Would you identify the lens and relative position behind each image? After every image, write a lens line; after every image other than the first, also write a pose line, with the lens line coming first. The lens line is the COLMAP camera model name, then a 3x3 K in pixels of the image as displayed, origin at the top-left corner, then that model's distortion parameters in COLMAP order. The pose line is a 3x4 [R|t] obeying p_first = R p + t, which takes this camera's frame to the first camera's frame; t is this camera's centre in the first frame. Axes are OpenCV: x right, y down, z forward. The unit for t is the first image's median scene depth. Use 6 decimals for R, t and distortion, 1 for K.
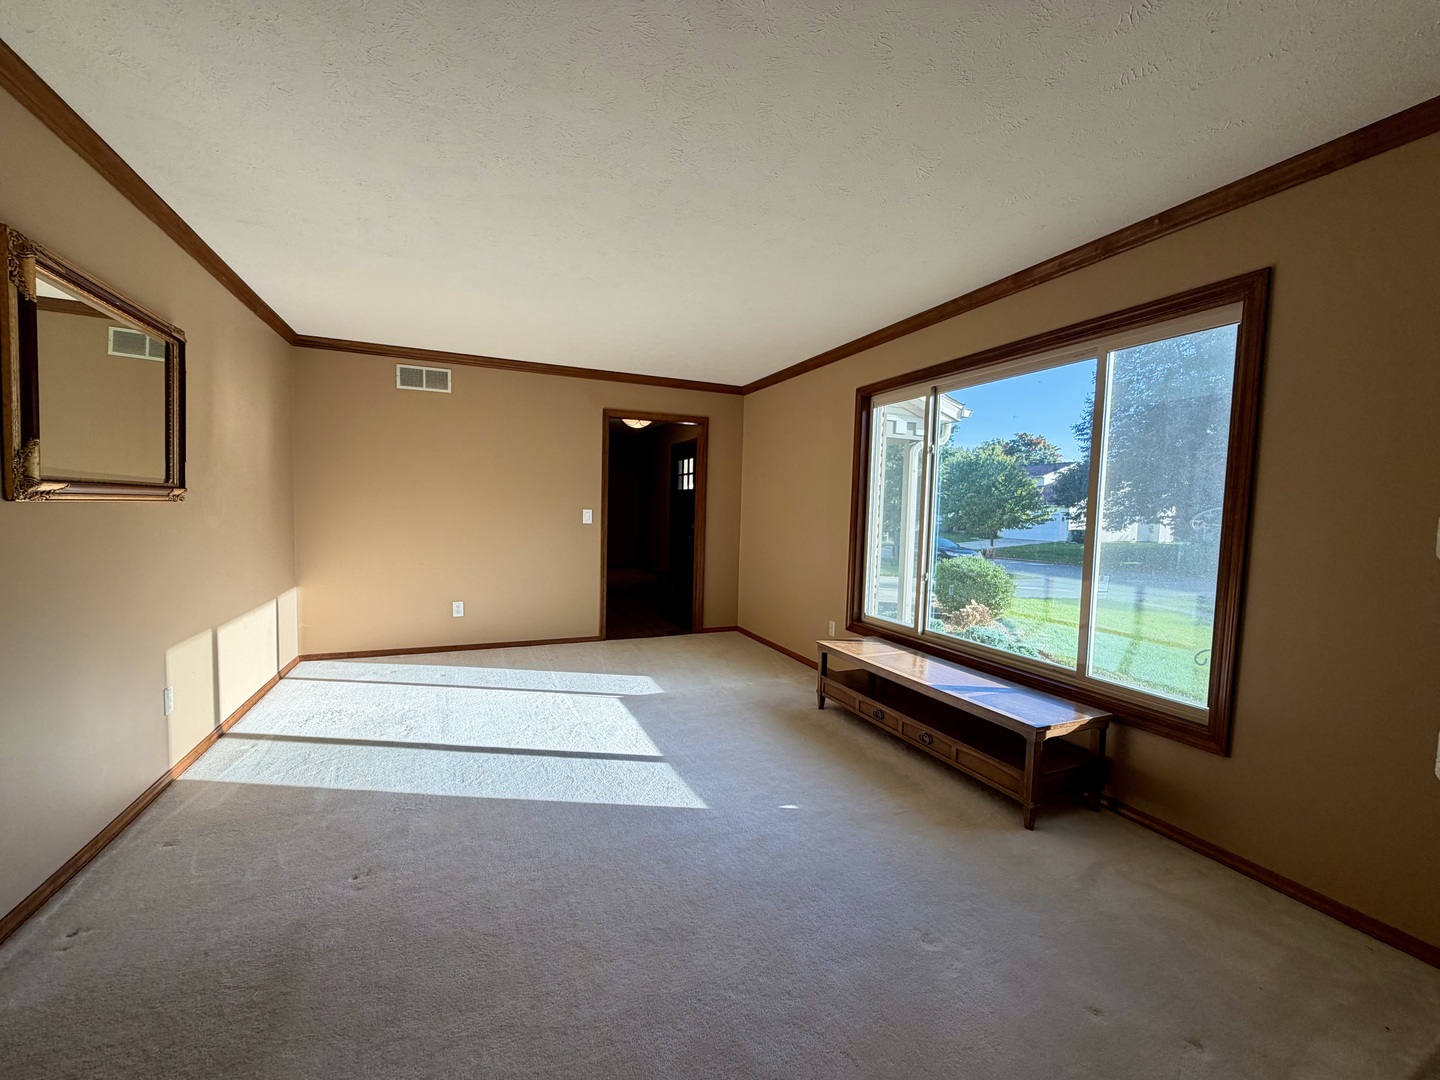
lens RADIAL K [[573.6, 0, 720.0], [0, 573.6, 540.0], [0, 0, 1]] dist [0.000324, 0.000613]
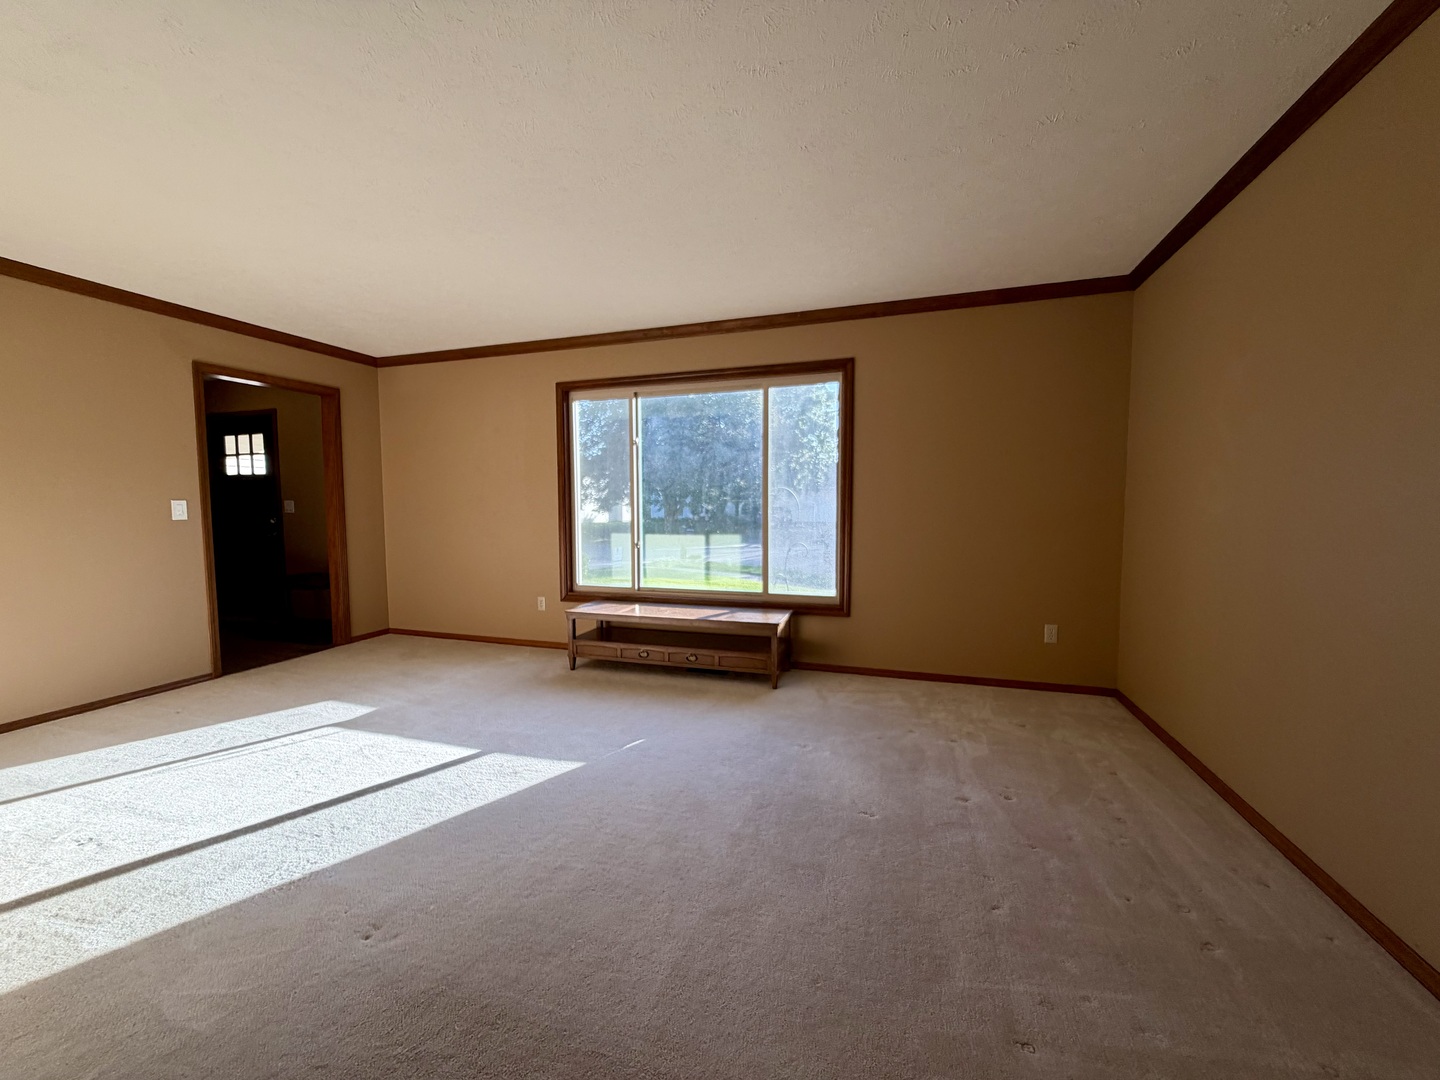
lens RADIAL K [[573.6, 0, 720.0], [0, 573.6, 540.0], [0, 0, 1]] dist [0.000324, 0.000613]
pose [[0.666506, -0.077704, 0.741439, -0.444003], [0.063596, 0.996854, 0.047303, 0.006946], [-0.742782, 0.015625, 0.669351, 0.032690]]
